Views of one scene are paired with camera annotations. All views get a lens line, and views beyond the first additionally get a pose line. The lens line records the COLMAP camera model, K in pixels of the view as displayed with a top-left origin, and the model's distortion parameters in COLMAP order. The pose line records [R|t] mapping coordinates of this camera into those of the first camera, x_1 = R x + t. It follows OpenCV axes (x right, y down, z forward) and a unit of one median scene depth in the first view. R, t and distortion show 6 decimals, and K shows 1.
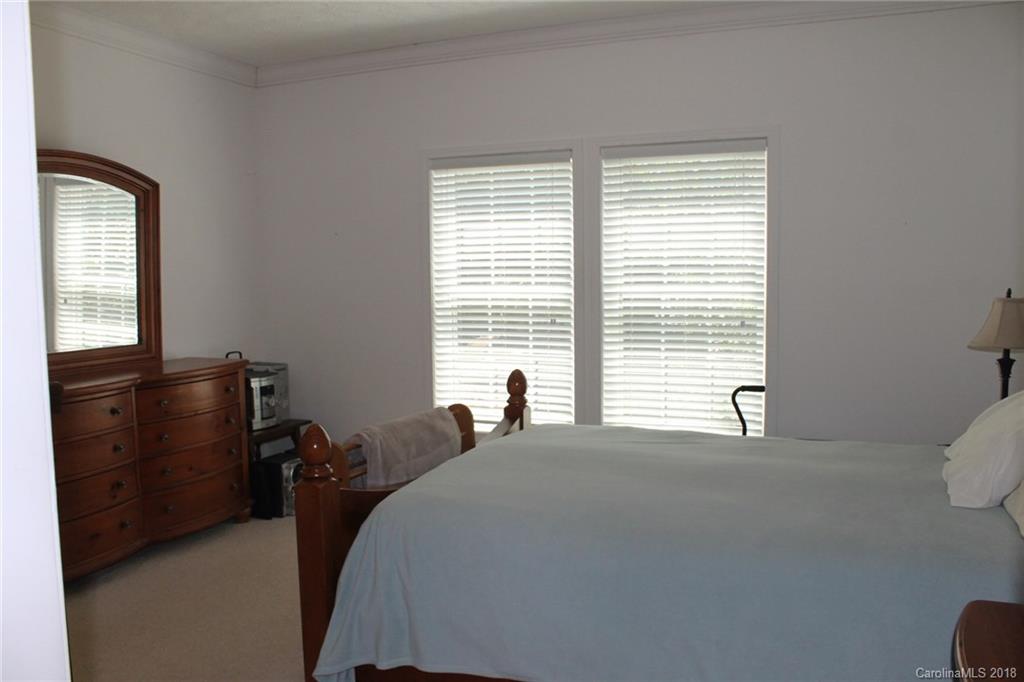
lens RADIAL K [[735.7, 0, 512.2], [0, 735.7, 367.7], [0, 0, 1]] dist [-0.053427, -0.000618]
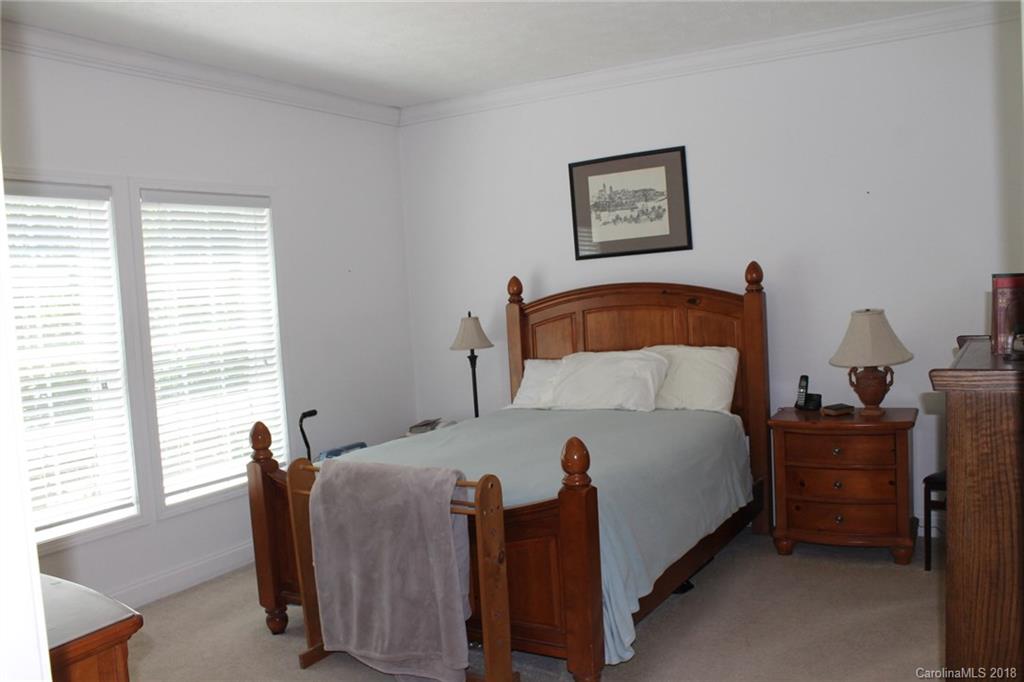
lens RADIAL K [[860.8, 0, 512.0], [0, 860.8, 341.0], [0, 0, 1]] dist [-0.174450, 0.160682]
pose [[0.194393, -0.059980, 0.979088, -0.873386], [0.186767, 0.982133, 0.023085, -0.053738], [-0.962980, 0.178374, 0.202122, 0.396086]]
